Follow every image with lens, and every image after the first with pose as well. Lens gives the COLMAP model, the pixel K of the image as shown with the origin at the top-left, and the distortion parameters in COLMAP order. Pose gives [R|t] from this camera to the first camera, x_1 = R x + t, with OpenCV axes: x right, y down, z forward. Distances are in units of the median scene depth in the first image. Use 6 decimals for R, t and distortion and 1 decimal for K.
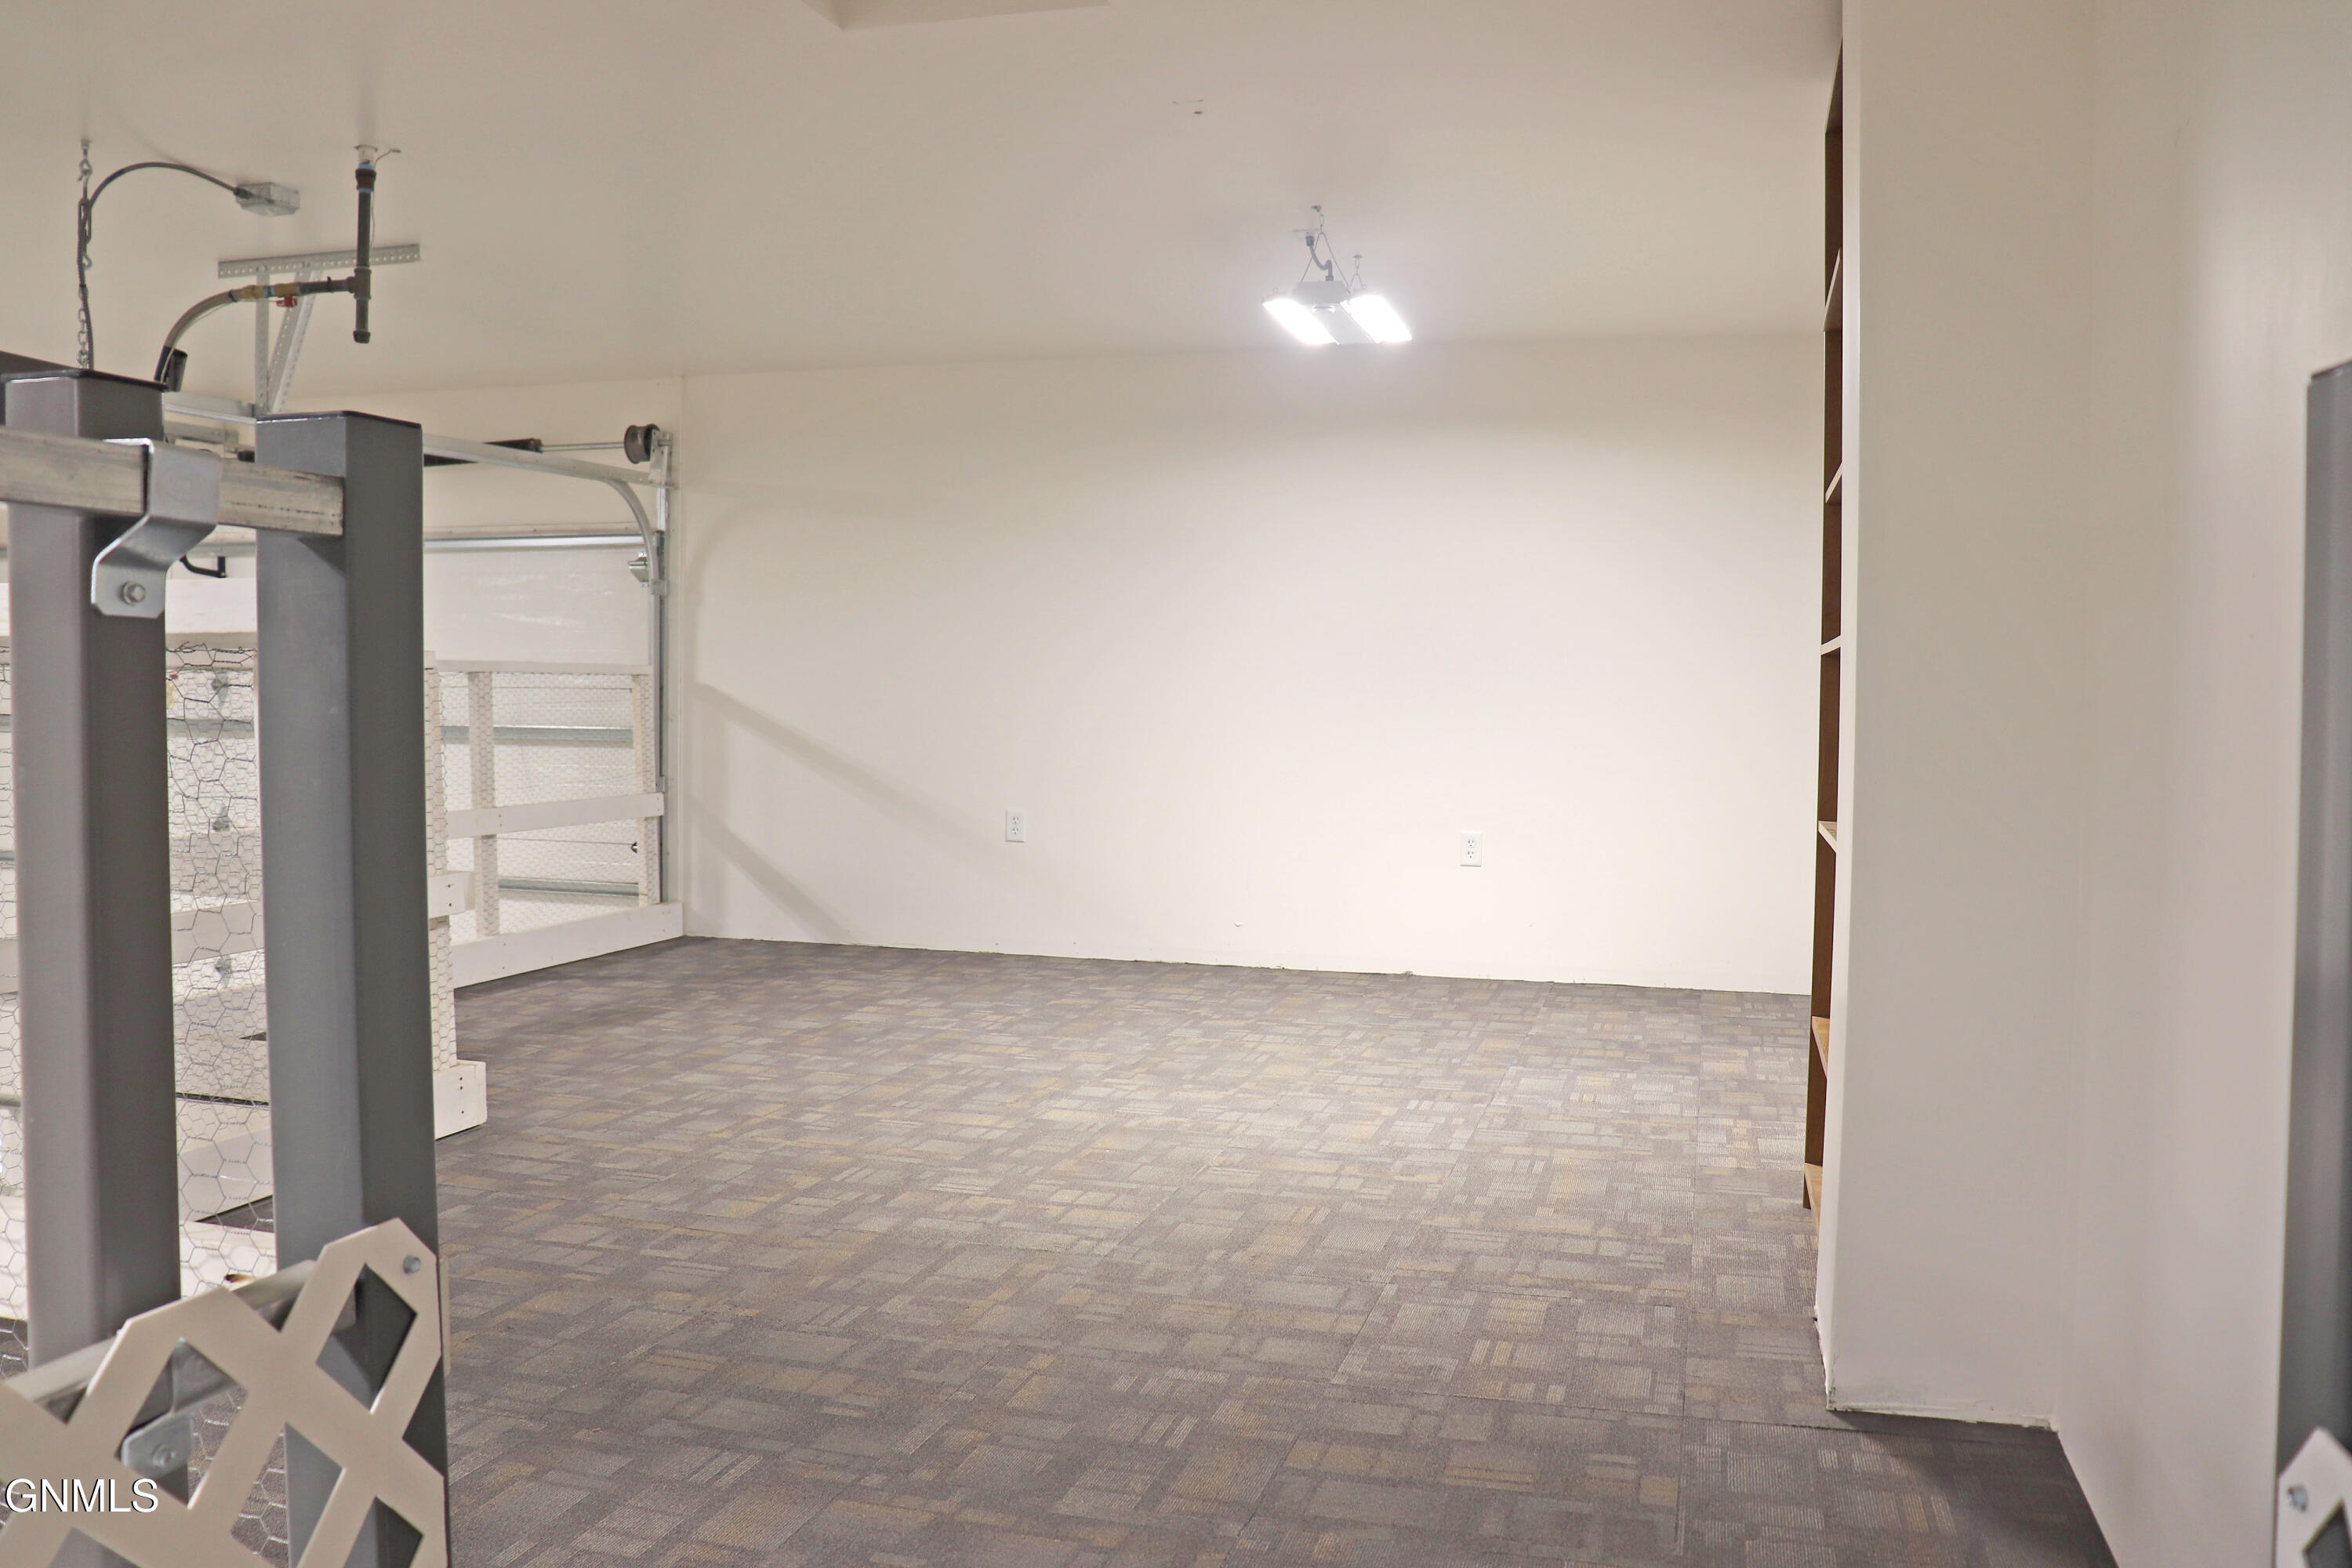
lens RADIAL K [[1949.5, 0, 1176.0], [0, 1949.5, 784.0], [0, 0, 1]] dist [-0.174795, 0.148143]
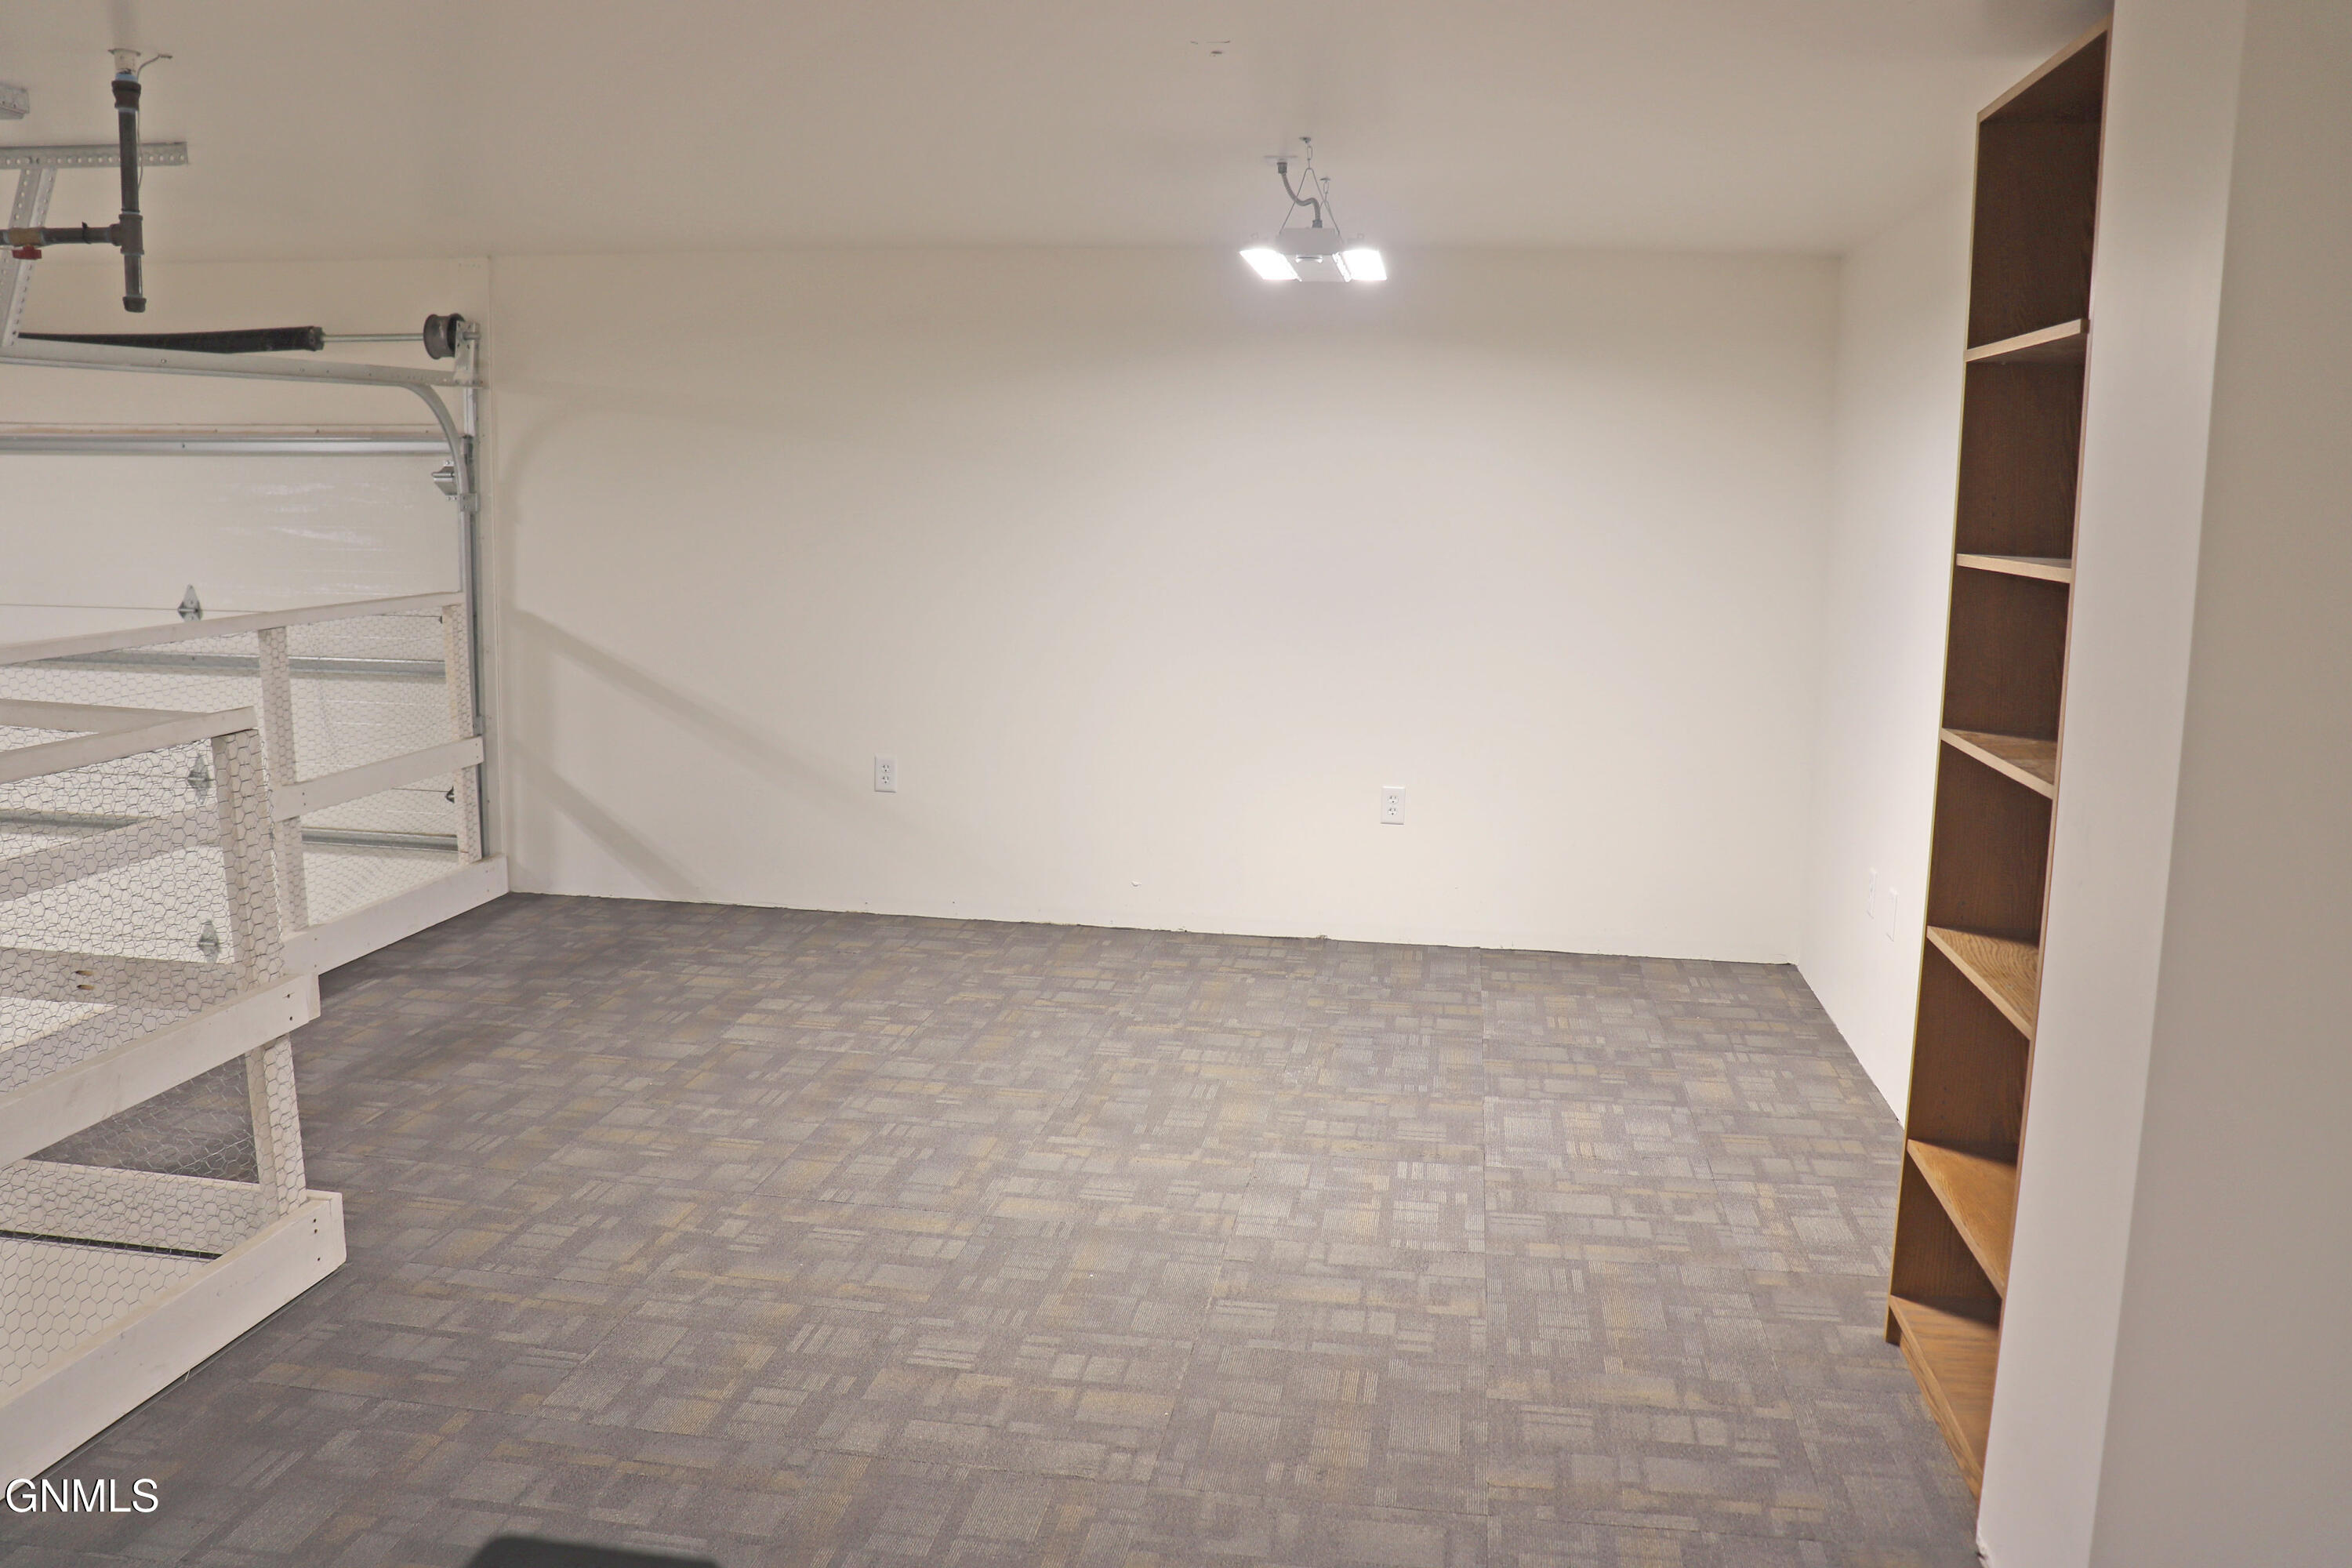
lens RADIAL K [[1949.5, 0, 1176.0], [0, 1949.5, 784.0], [0, 0, 1]] dist [-0.174795, 0.148143]
pose [[0.992412, -0.011723, 0.122396, -0.078713], [-0.001929, 0.993837, 0.110833, -0.098071], [-0.122941, -0.110228, 0.986273, 0.128562]]
